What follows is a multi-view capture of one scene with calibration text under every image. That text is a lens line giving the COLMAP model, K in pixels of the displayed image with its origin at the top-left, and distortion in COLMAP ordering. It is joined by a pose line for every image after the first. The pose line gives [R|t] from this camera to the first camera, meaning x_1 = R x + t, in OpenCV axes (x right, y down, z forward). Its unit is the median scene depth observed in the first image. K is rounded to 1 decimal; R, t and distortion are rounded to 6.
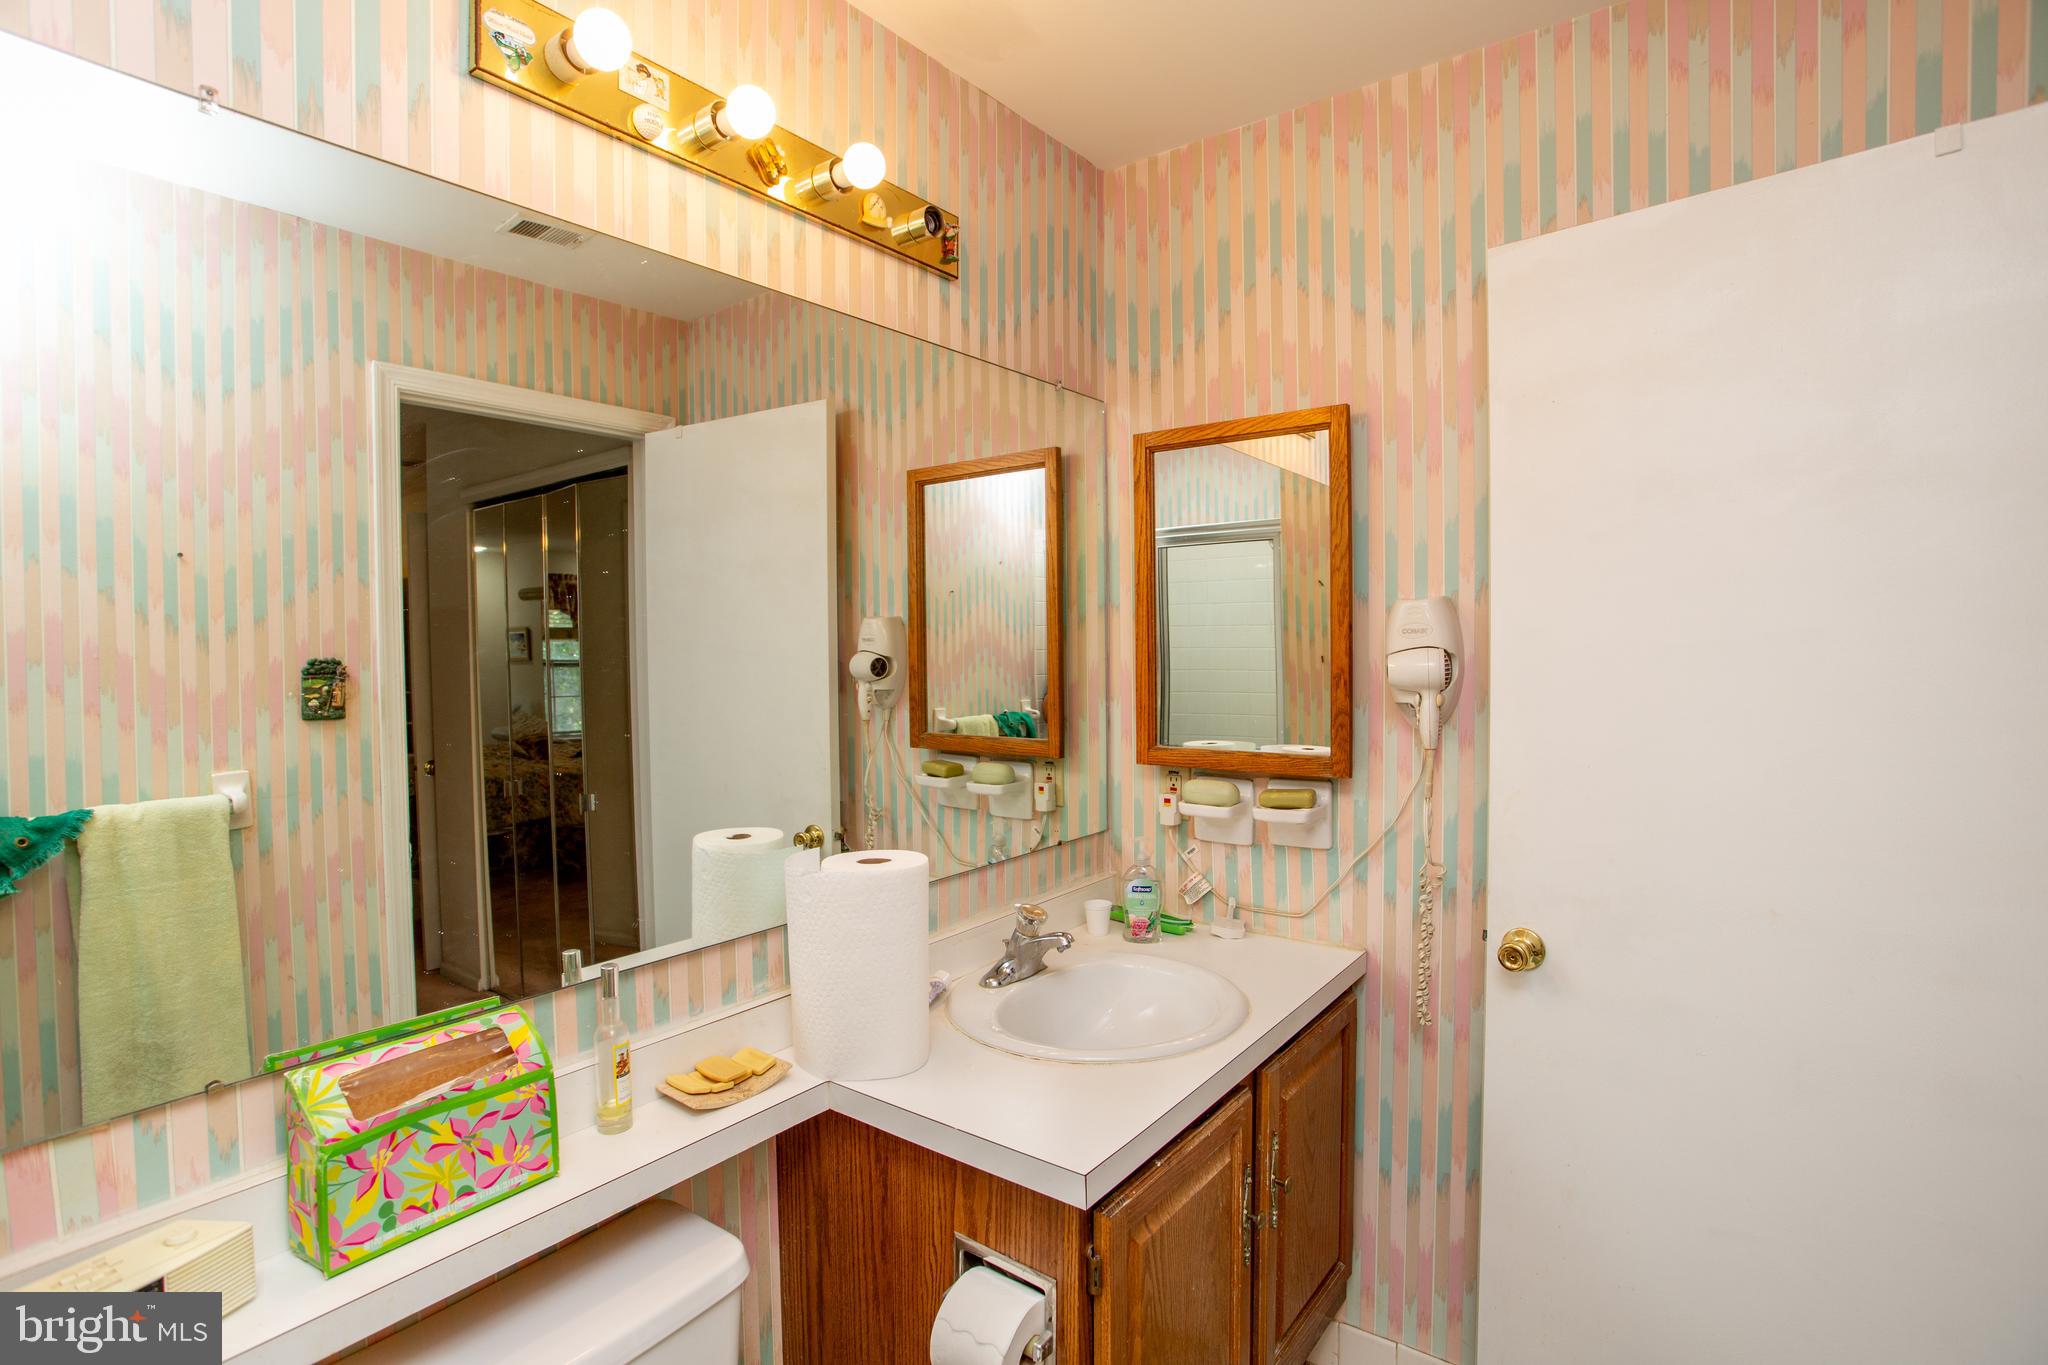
lens RADIAL K [[993.8, 0, 1017.3], [0, 993.8, 678.9], [0, 0, 1]] dist [-0.066598, 0.024158]
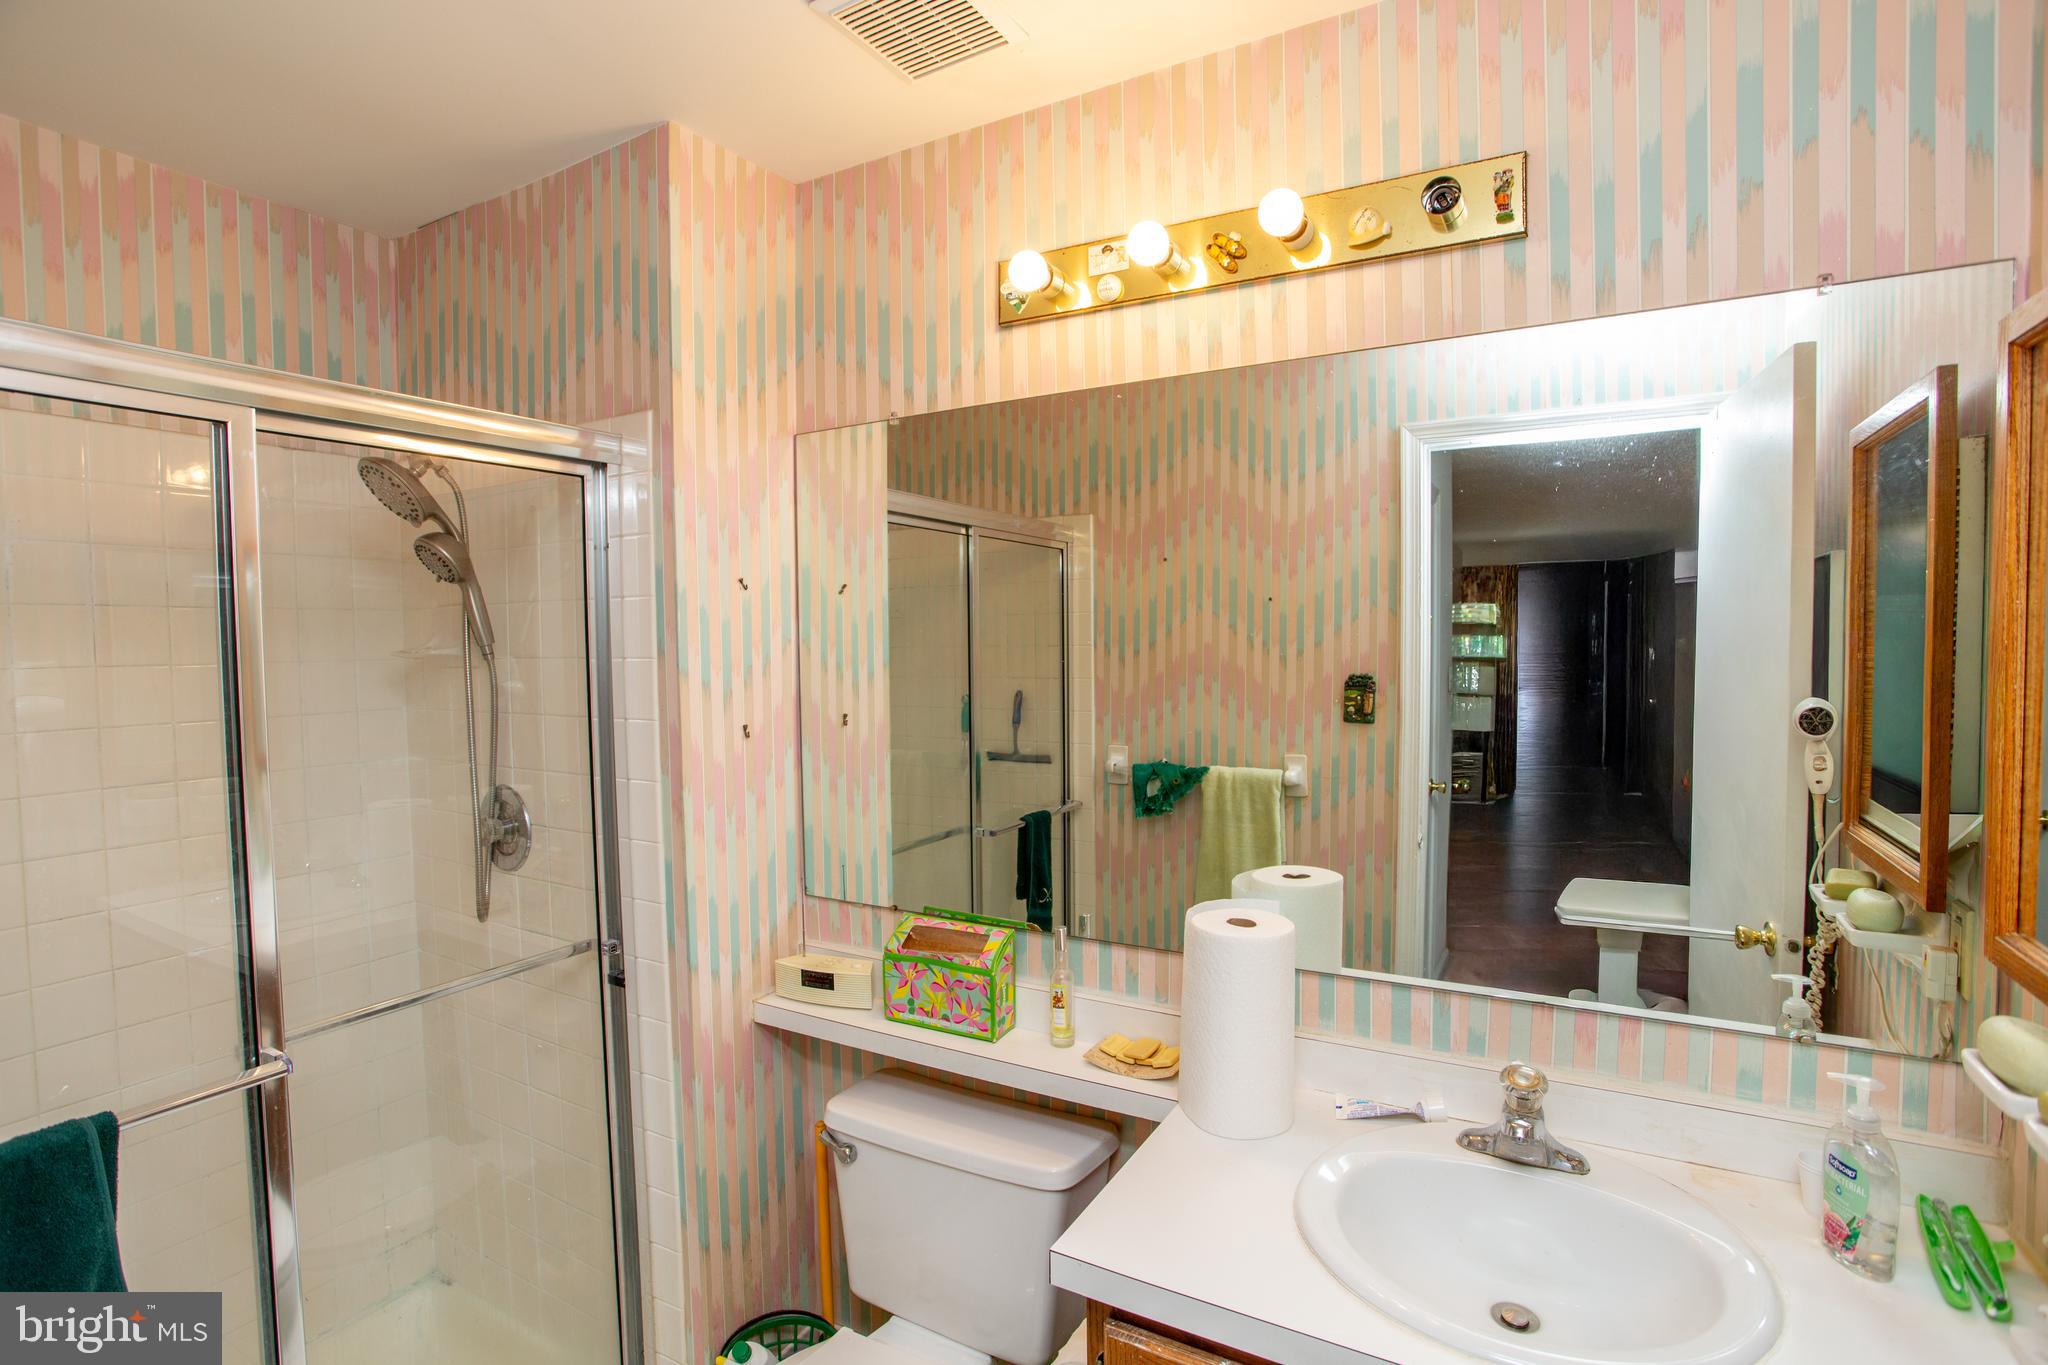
lens RADIAL K [[993.8, 0, 1017.8], [0, 993.8, 681.1], [0, 0, 1]] dist [-0.066598, 0.024158]
pose [[0.121355, 0.053421, -0.991171, 0.629645], [-0.024339, 0.998411, 0.050831, -0.083688], [0.992311, 0.017955, 0.122462, 0.502717]]
